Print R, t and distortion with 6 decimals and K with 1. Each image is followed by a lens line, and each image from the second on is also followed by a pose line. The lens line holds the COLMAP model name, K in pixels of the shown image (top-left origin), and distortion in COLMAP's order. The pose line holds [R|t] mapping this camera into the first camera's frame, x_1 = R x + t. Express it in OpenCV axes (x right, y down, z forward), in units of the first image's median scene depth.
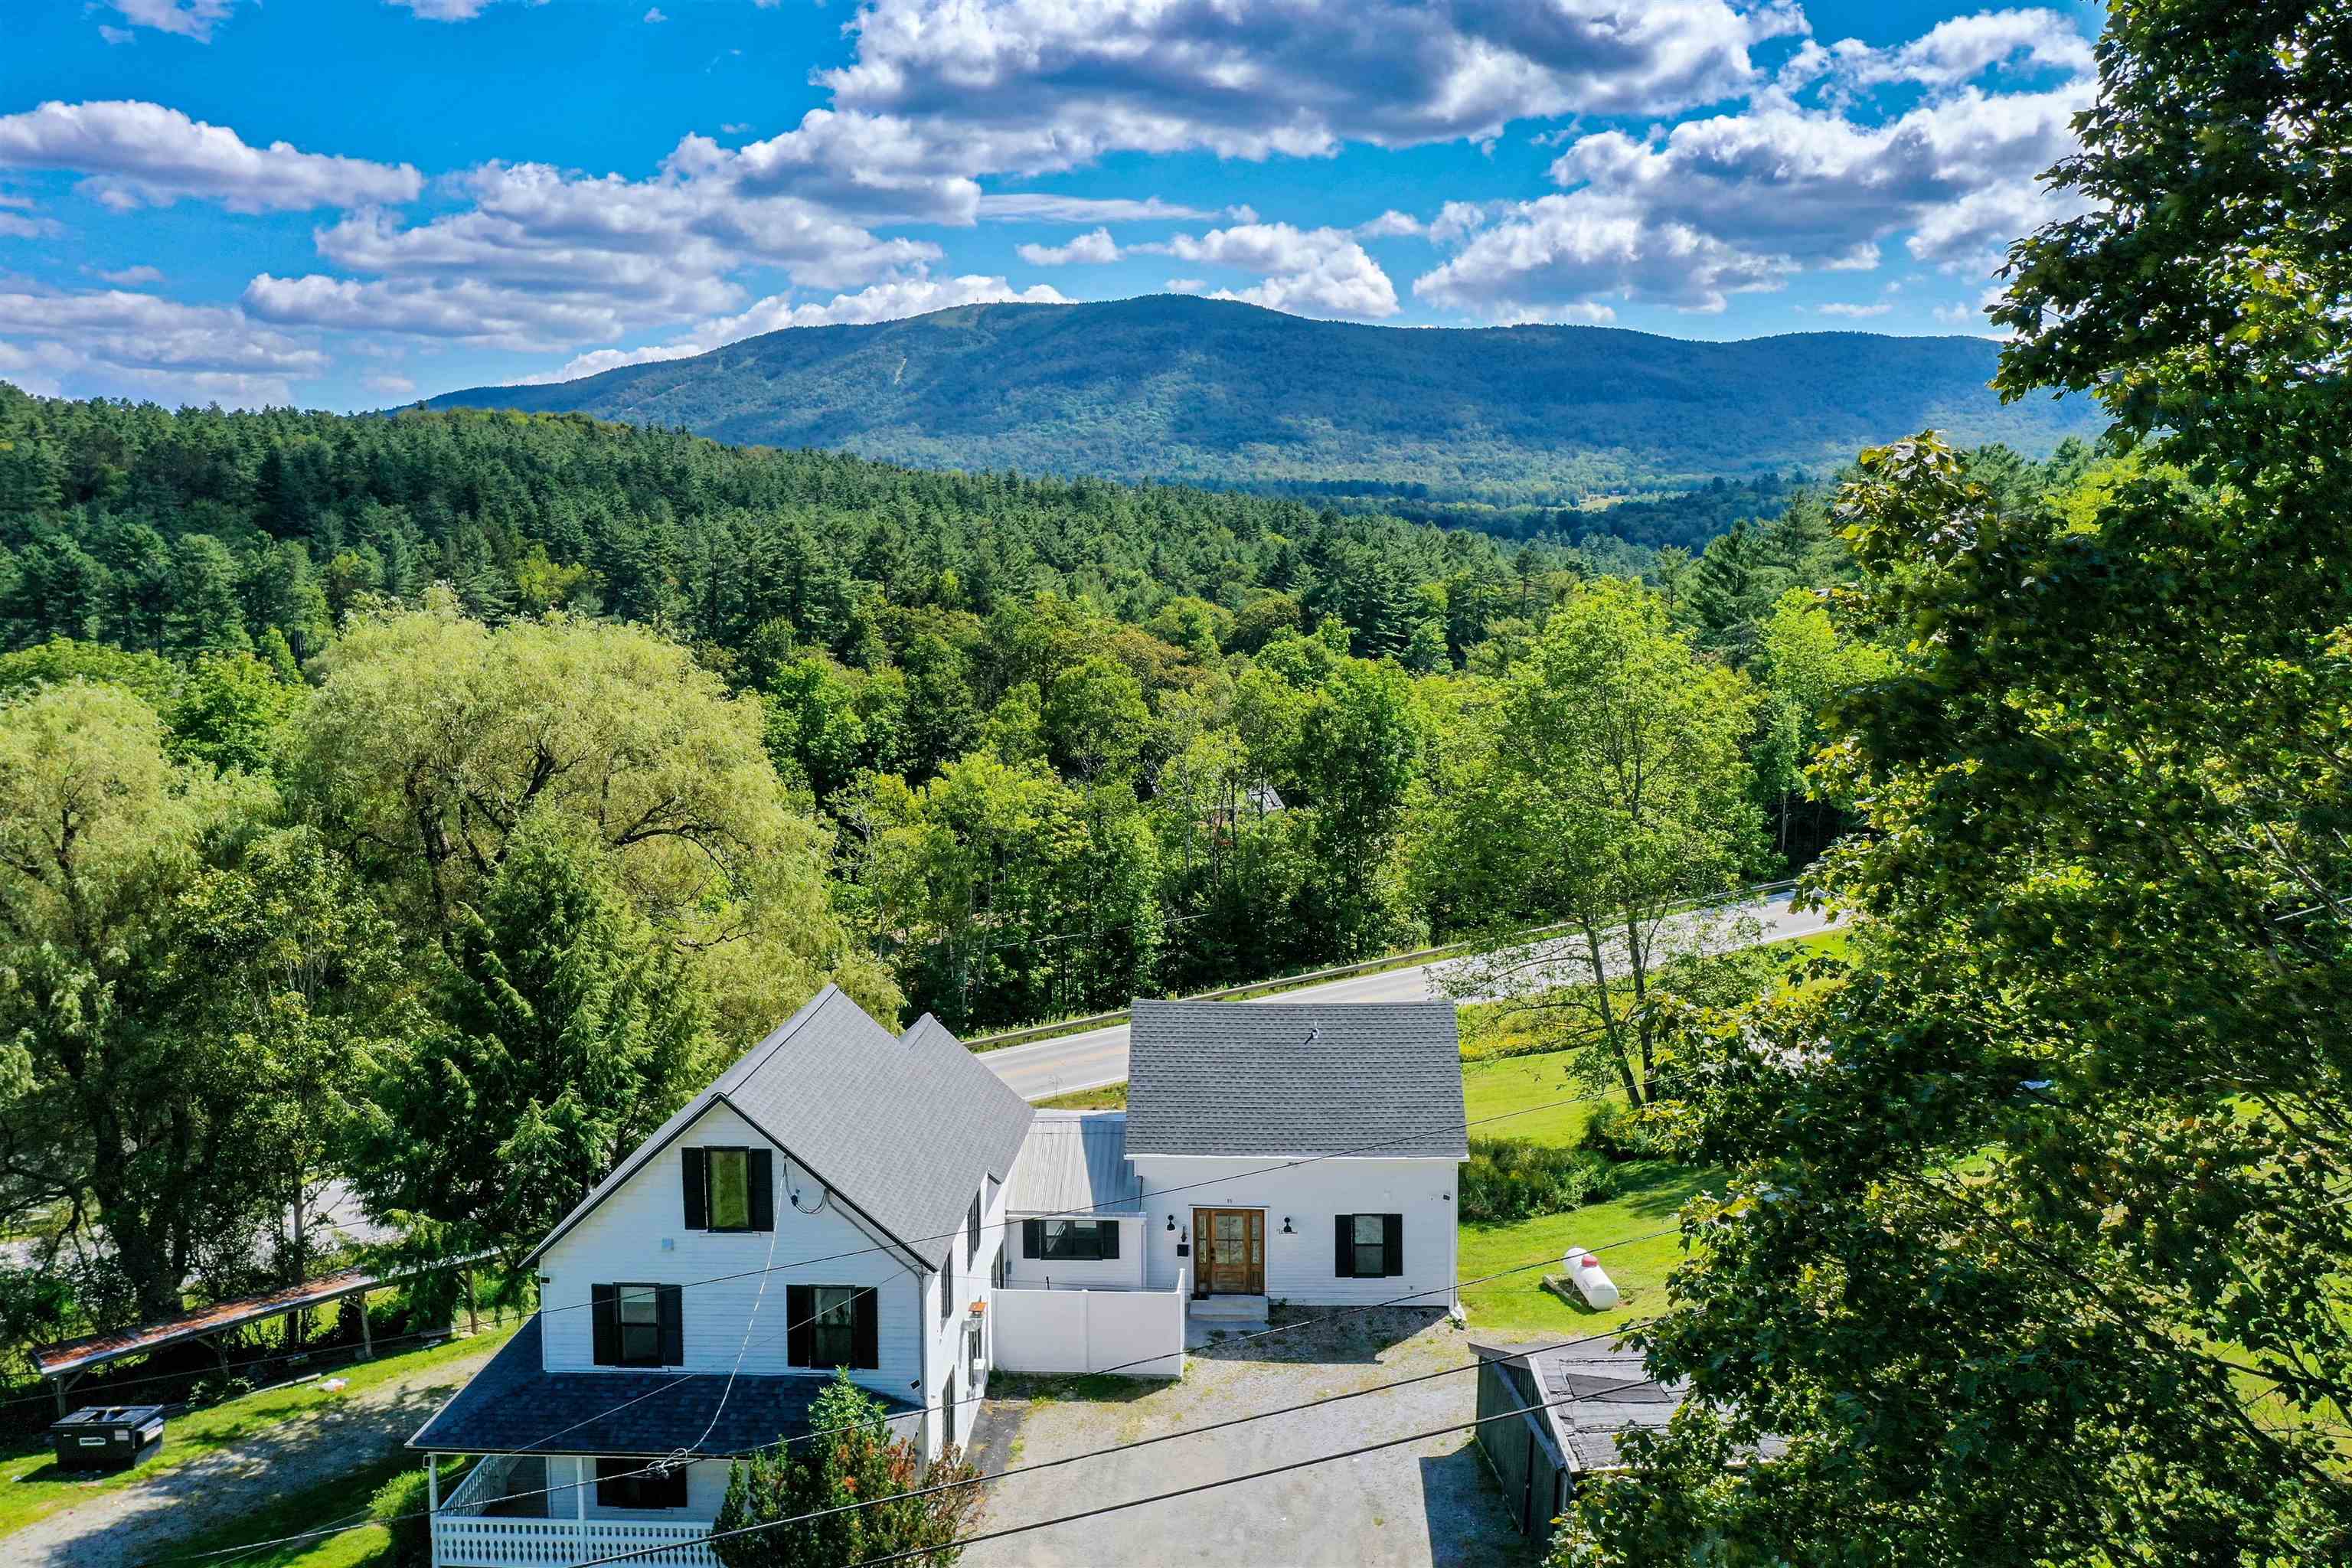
lens RADIAL K [[1876.2, 0, 1180.5], [0, 1876.2, 785.6], [0, 0, 1]] dist [0.006722, 0.020929]
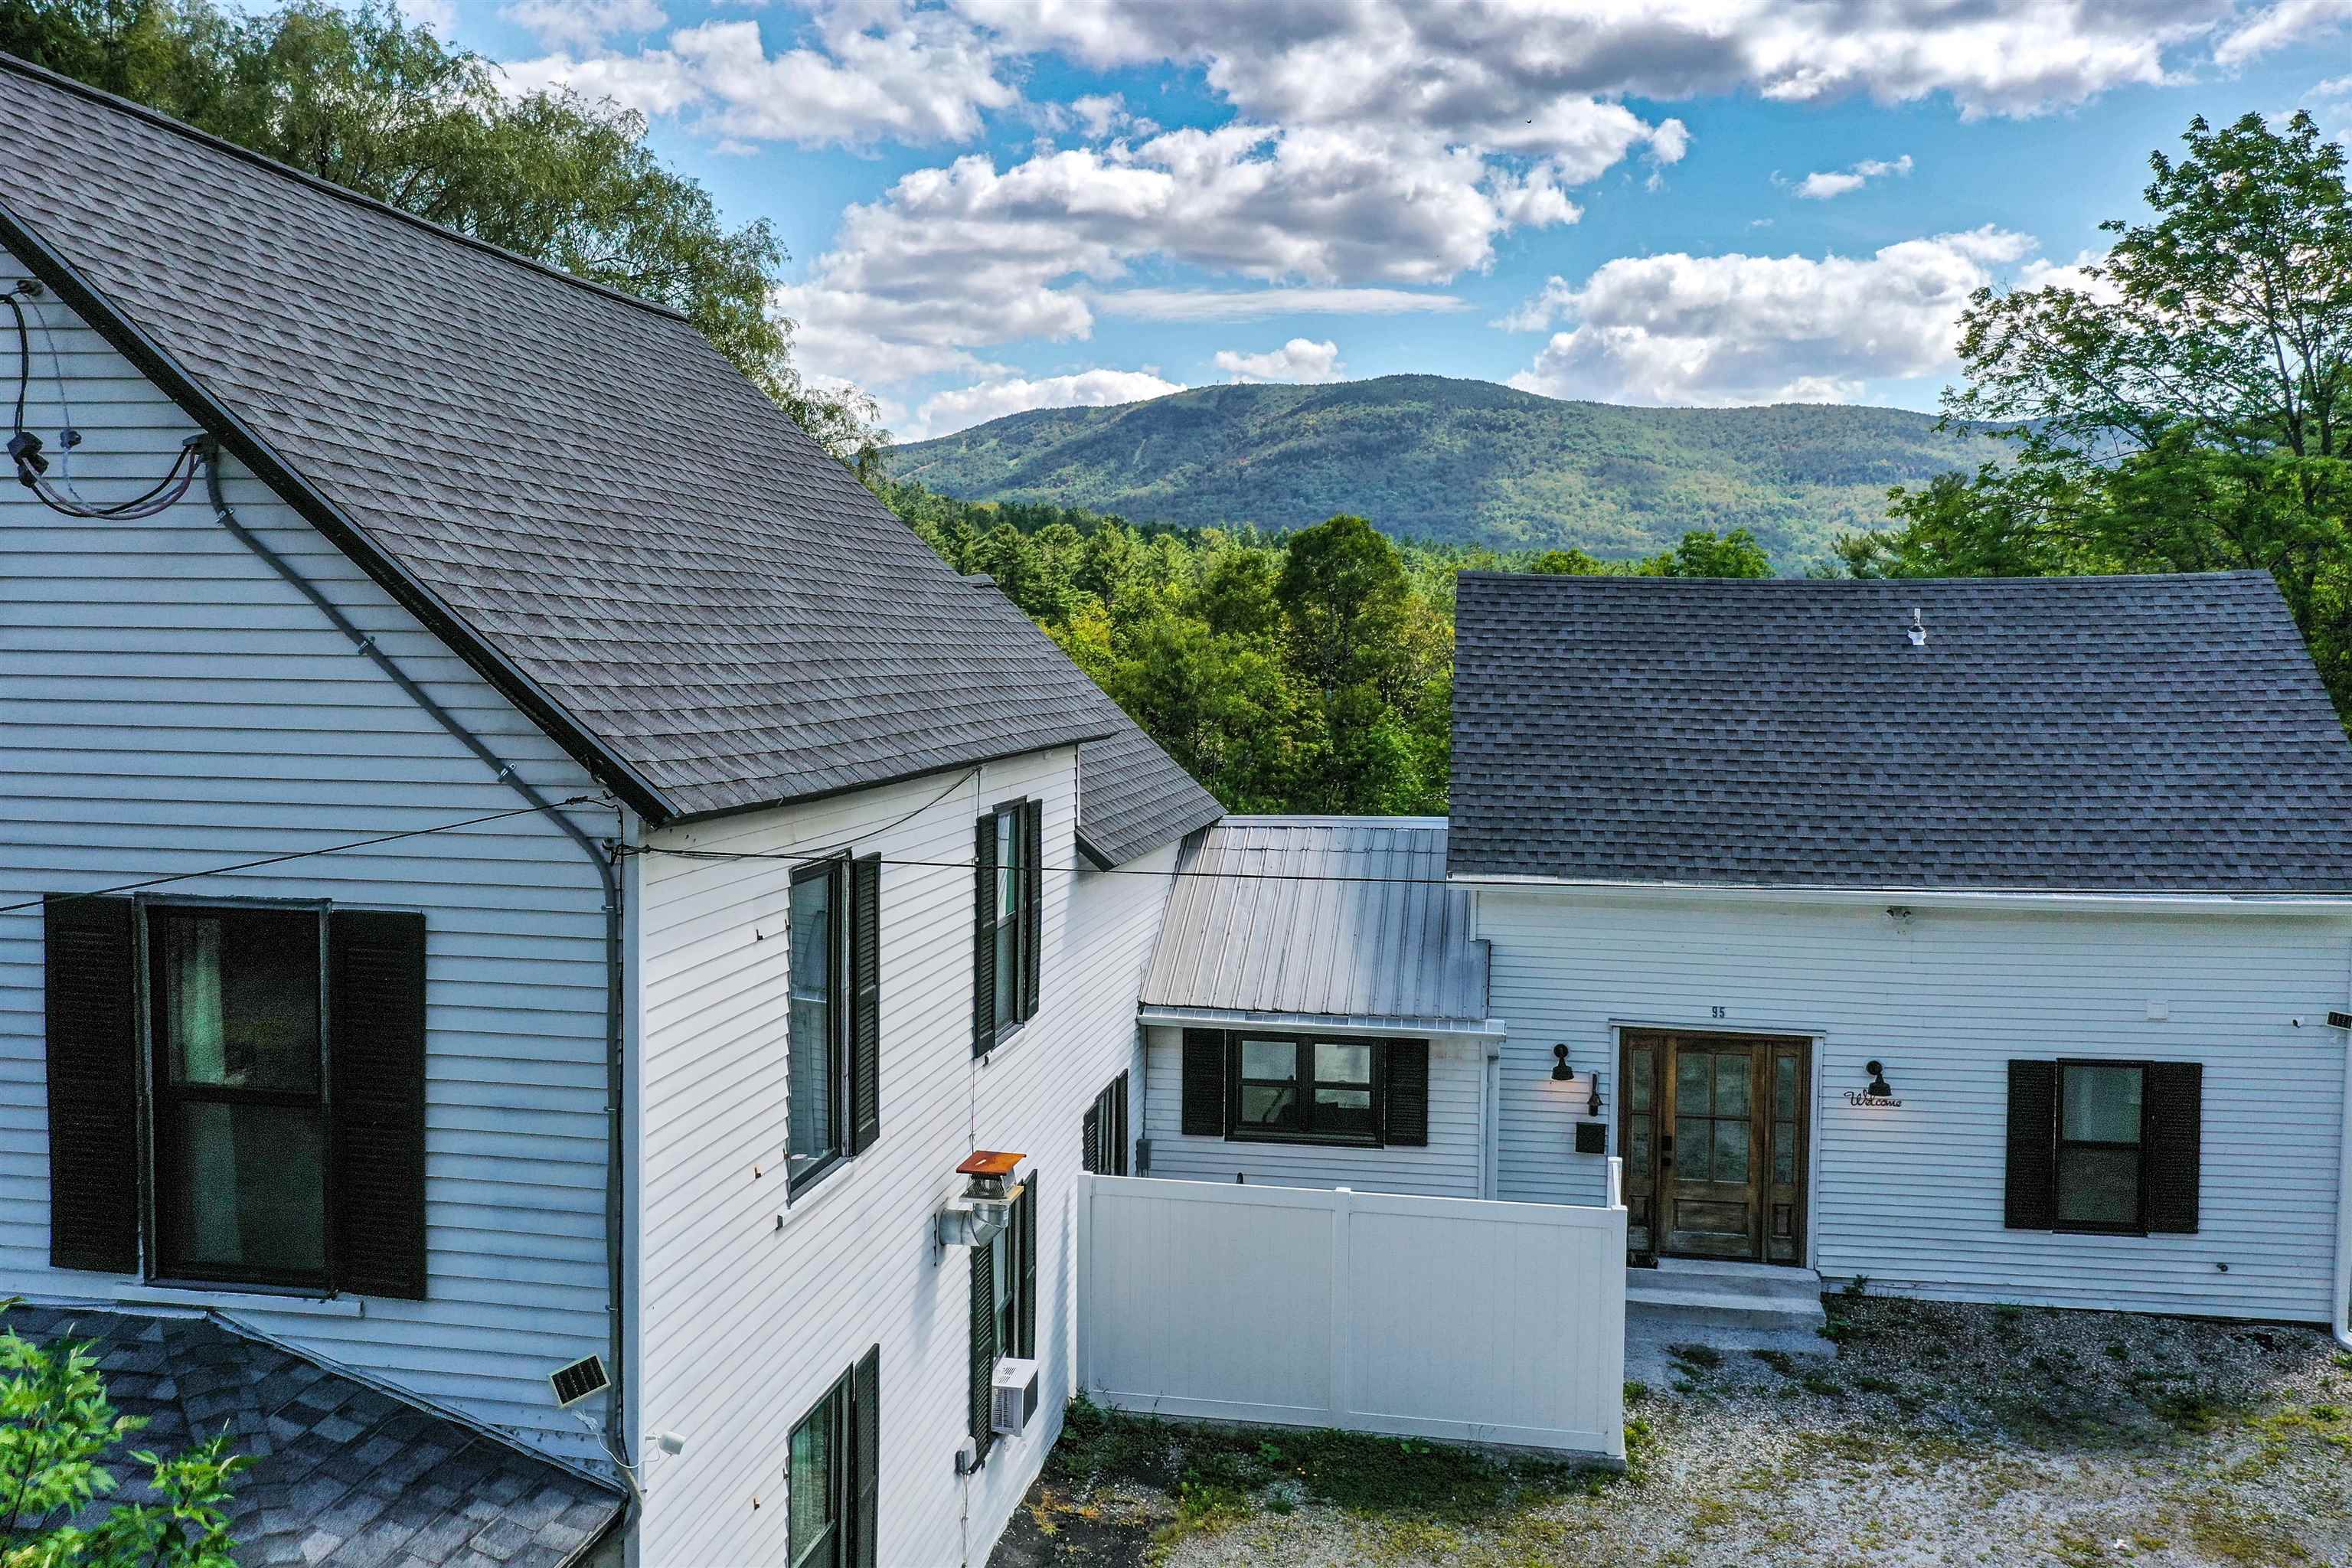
lens RADIAL K [[1900.1, 0, 1176.0], [0, 1900.1, 784.0], [0, 0, 1]] dist [0.024671, -0.006601]
pose [[0.992054, 0.023525, -0.123591, -0.037057], [-0.029341, 0.998535, -0.045455, 0.195438], [0.122341, 0.048720, 0.991292, 0.596130]]
